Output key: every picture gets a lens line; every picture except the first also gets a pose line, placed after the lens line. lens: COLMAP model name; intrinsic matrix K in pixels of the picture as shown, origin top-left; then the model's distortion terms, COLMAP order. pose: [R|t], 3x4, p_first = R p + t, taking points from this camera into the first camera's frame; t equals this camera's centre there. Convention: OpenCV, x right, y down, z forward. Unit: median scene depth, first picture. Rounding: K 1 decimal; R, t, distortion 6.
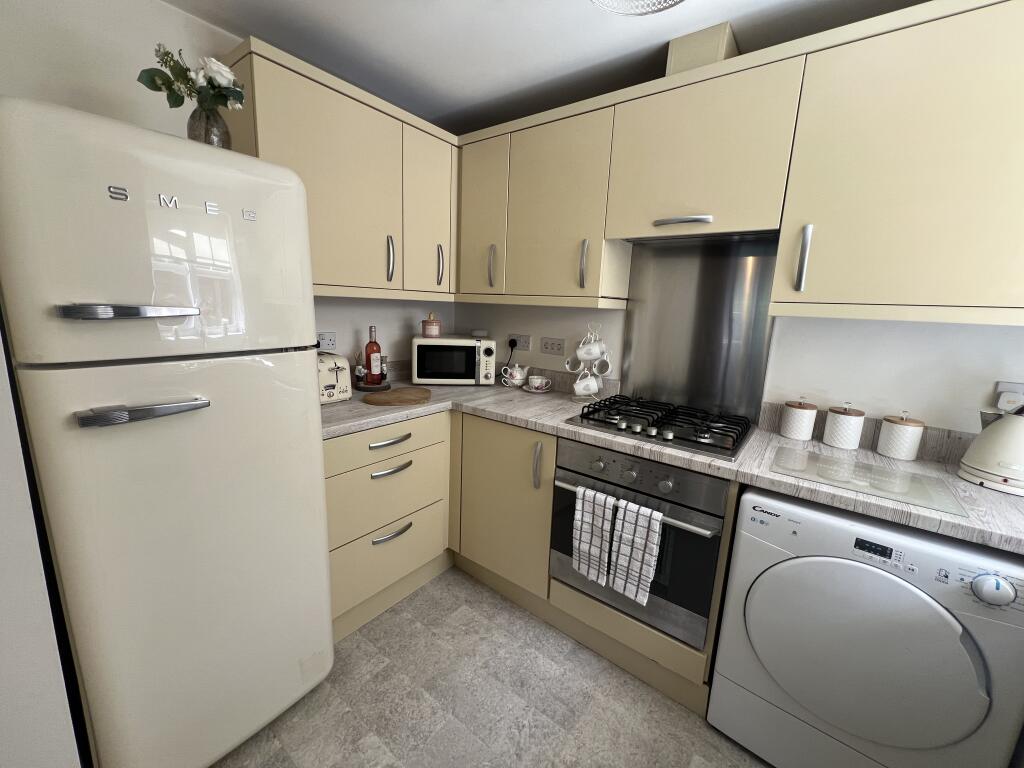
lens RADIAL K [[411.1, 0, 508.2], [0, 411.1, 382.1], [0, 0, 1]] dist [0.000188, -0.000103]
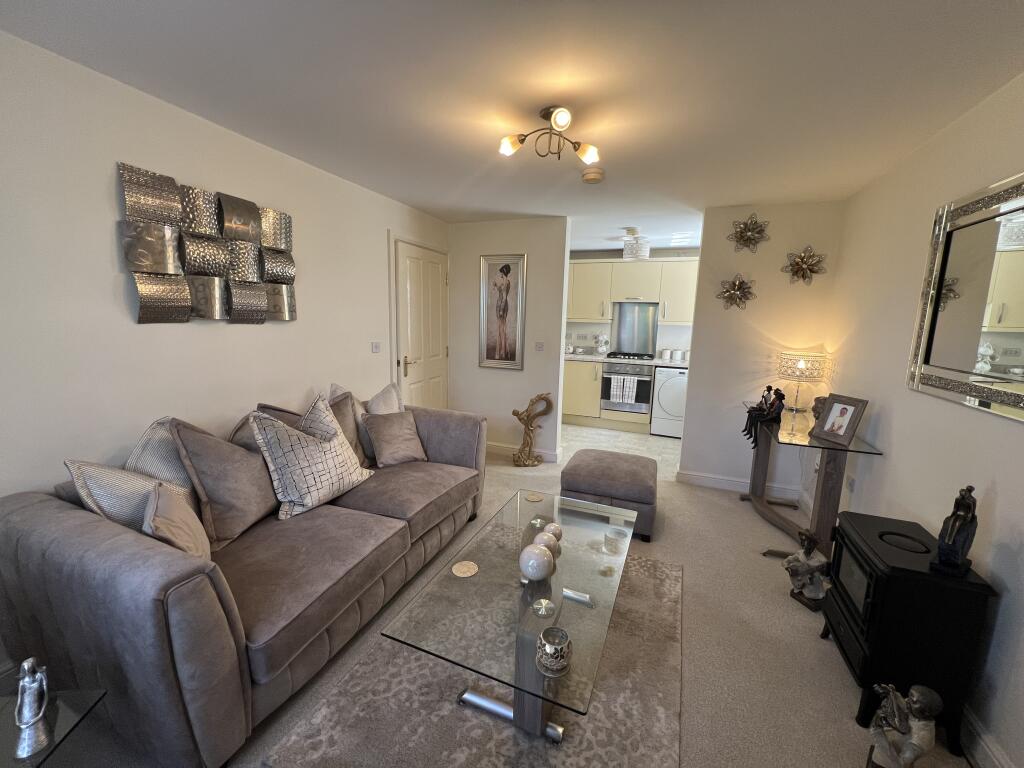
lens RADIAL K [[411.1, 0, 508.8], [0, 411.1, 384.2], [0, 0, 1]] dist [0.000188, -0.000103]
pose [[0.964086, -0.064573, 0.257621, -1.577144], [0.067438, 0.997721, -0.002288, 0.282457], [-0.256887, 0.019579, 0.966243, -2.130426]]
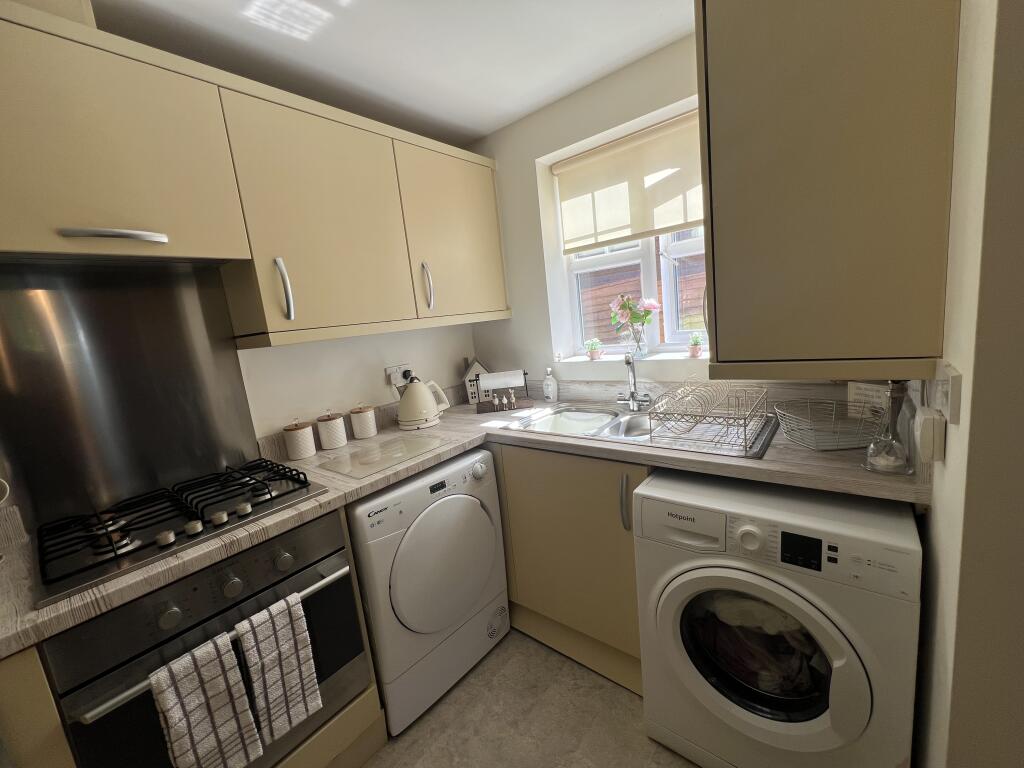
lens RADIAL K [[411.1, 0, 508.9], [0, 411.1, 382.2], [0, 0, 1]] dist [0.000188, -0.000103]
pose [[0.029246, -0.201789, 0.978992, -0.297817], [0.293520, 0.937967, 0.184564, -0.089473], [-0.955506, 0.281956, 0.086661, 0.370470]]
